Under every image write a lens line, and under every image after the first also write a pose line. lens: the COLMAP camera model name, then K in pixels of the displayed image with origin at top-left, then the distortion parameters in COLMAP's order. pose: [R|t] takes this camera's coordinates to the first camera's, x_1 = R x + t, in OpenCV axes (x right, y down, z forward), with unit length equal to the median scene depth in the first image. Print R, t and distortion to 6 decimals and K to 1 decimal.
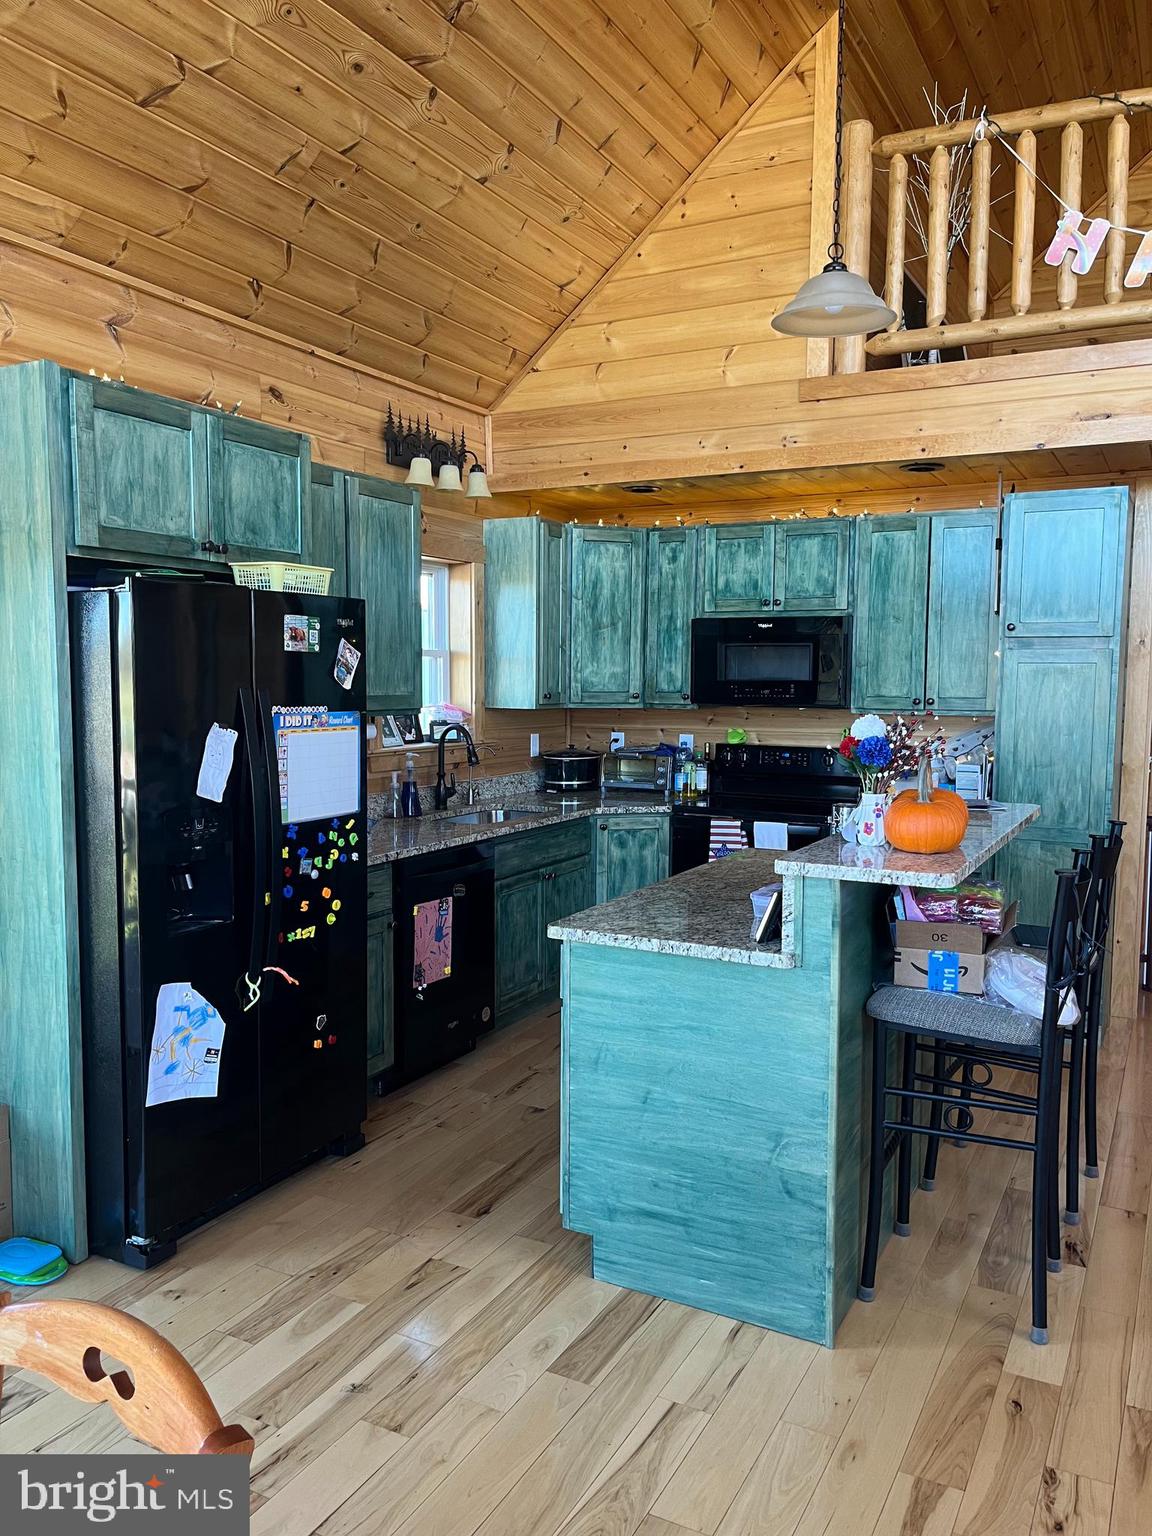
lens RADIAL K [[1162.6, 0, 576.0], [0, 1162.6, 768.0], [0, 0, 1]] dist [0.069234, -0.090694]
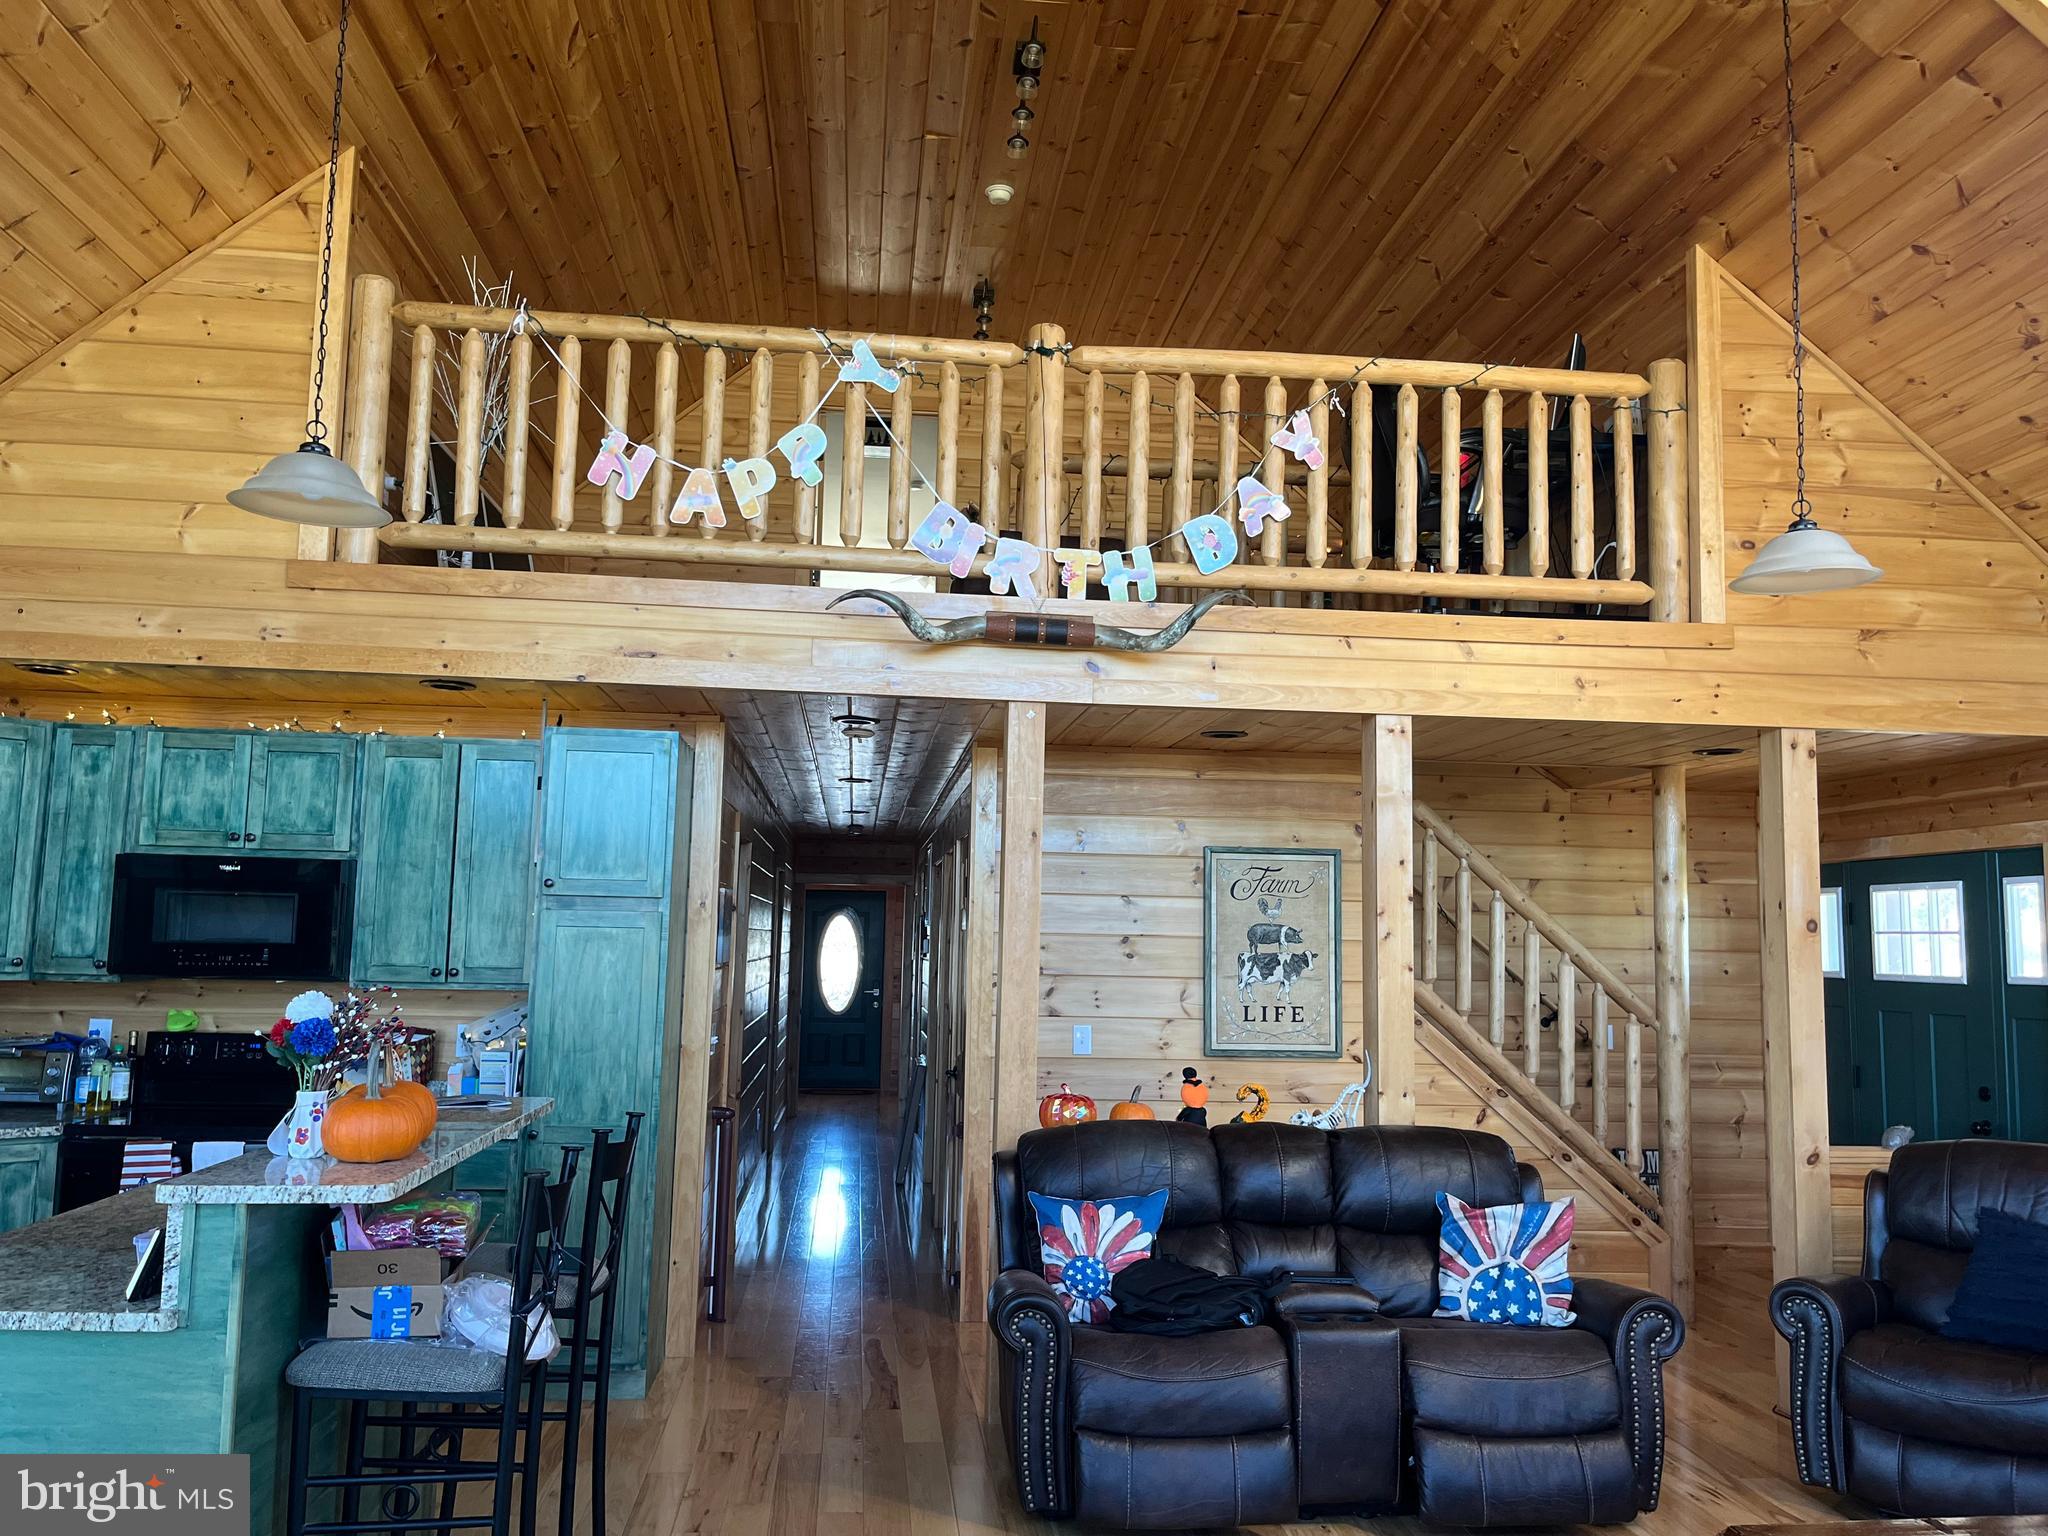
lens RADIAL K [[1550.1, 0, 1013.4], [0, 1550.1, 775.0], [0, 0, 1]] dist [0.069234, -0.090694]
pose [[0.831744, 0.072570, 0.550397, 0.027607], [0.027347, 0.984860, -0.171180, 0.003340], [-0.554486, 0.157429, 0.817167, -0.102711]]
